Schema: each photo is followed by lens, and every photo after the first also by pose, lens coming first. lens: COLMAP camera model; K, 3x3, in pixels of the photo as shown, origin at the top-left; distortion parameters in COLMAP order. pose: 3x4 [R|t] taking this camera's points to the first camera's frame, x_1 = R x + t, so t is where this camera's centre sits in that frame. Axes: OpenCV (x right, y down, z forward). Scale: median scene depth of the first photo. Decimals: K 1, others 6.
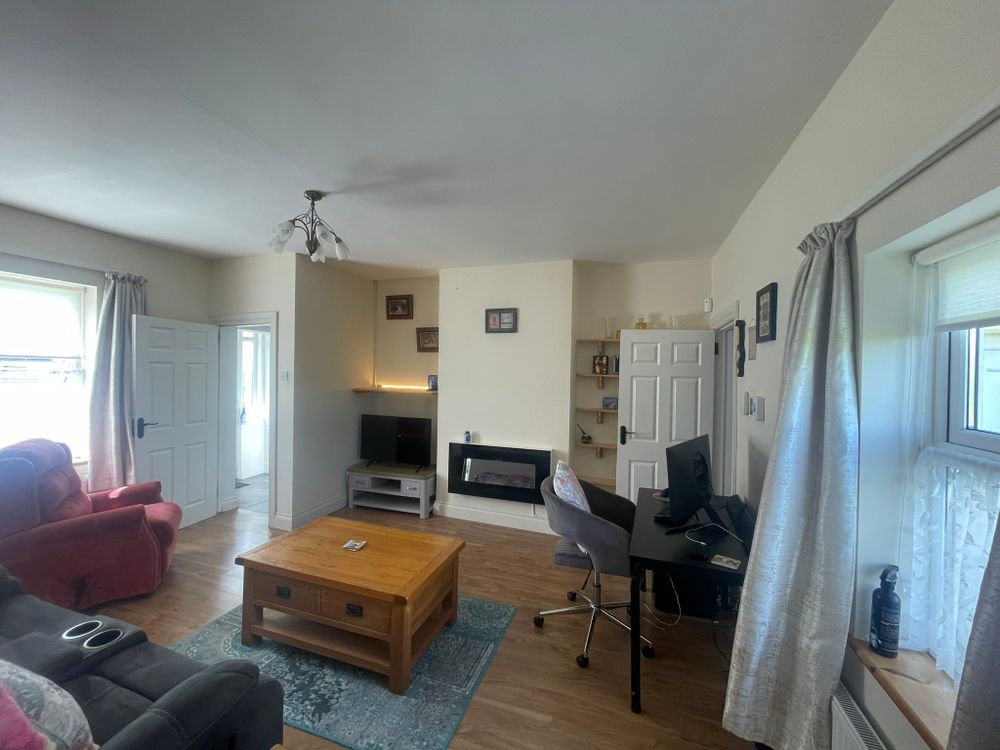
lens RADIAL K [[404.1, 0, 493.4], [0, 404.1, 371.9], [0, 0, 1]] dist [-0.007565, 0.001657]
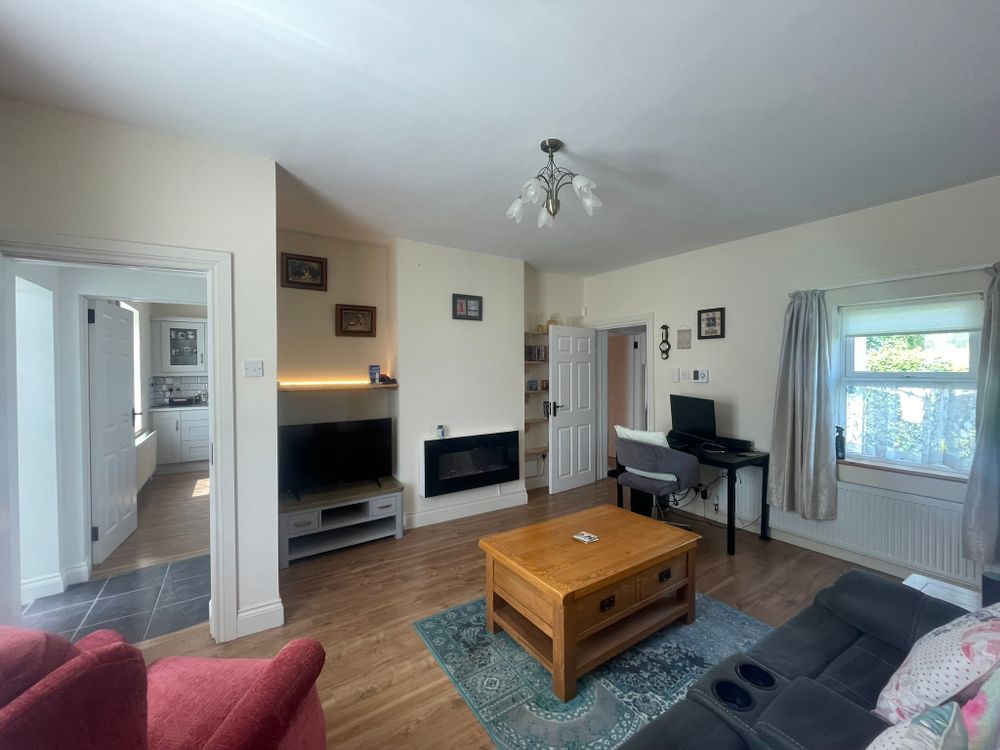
lens RADIAL K [[404.1, 0, 501.1], [0, 404.1, 374.3], [0, 0, 1]] dist [-0.007565, 0.001657]
pose [[0.601689, -0.034289, 0.797994, -0.716300], [0.019011, 0.999410, 0.028609, 0.008434], [-0.798504, -0.002043, 0.601986, 0.347432]]
